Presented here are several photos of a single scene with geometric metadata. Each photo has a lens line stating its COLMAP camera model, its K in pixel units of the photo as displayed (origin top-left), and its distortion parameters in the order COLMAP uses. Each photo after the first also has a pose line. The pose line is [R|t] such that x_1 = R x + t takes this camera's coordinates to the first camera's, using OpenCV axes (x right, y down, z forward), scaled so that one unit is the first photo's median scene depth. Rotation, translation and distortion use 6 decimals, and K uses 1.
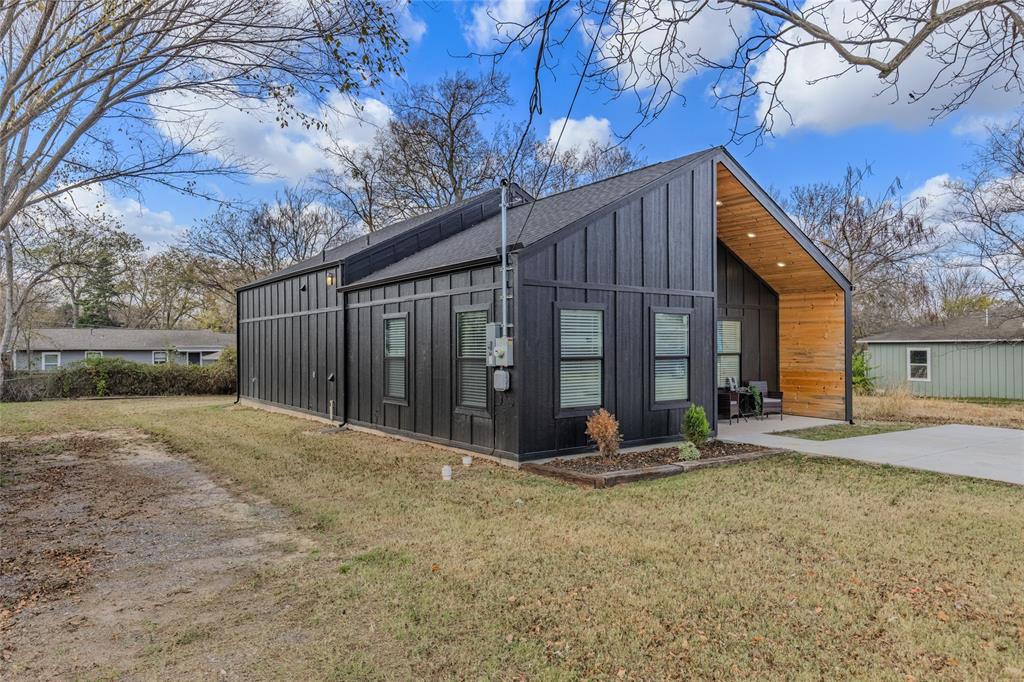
lens RADIAL K [[651.8, 0, 512.9], [0, 651.8, 330.6], [0, 0, 1]] dist [0.006333, -0.000575]
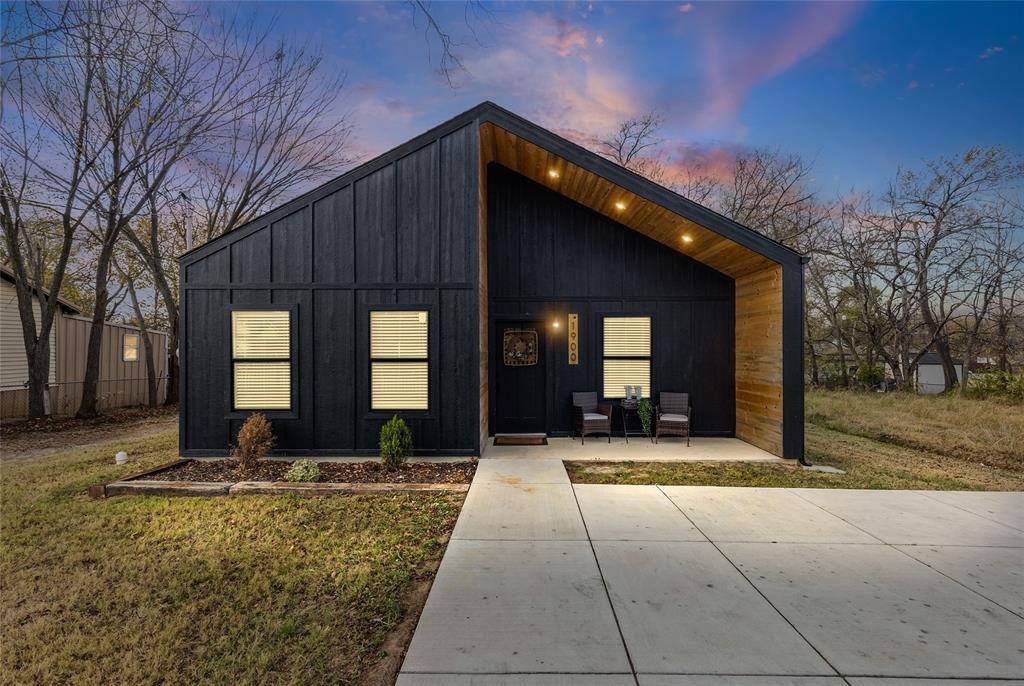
lens RADIAL K [[461.9, 0, 509.0], [0, 461.9, 345.0], [0, 0, 1]] dist [0.001954, 0.000095]
pose [[0.798331, 0.006207, -0.602187, 0.668004], [0.012763, 0.999548, 0.027223, 0.004779], [0.602084, -0.029419, 0.797891, 0.533355]]
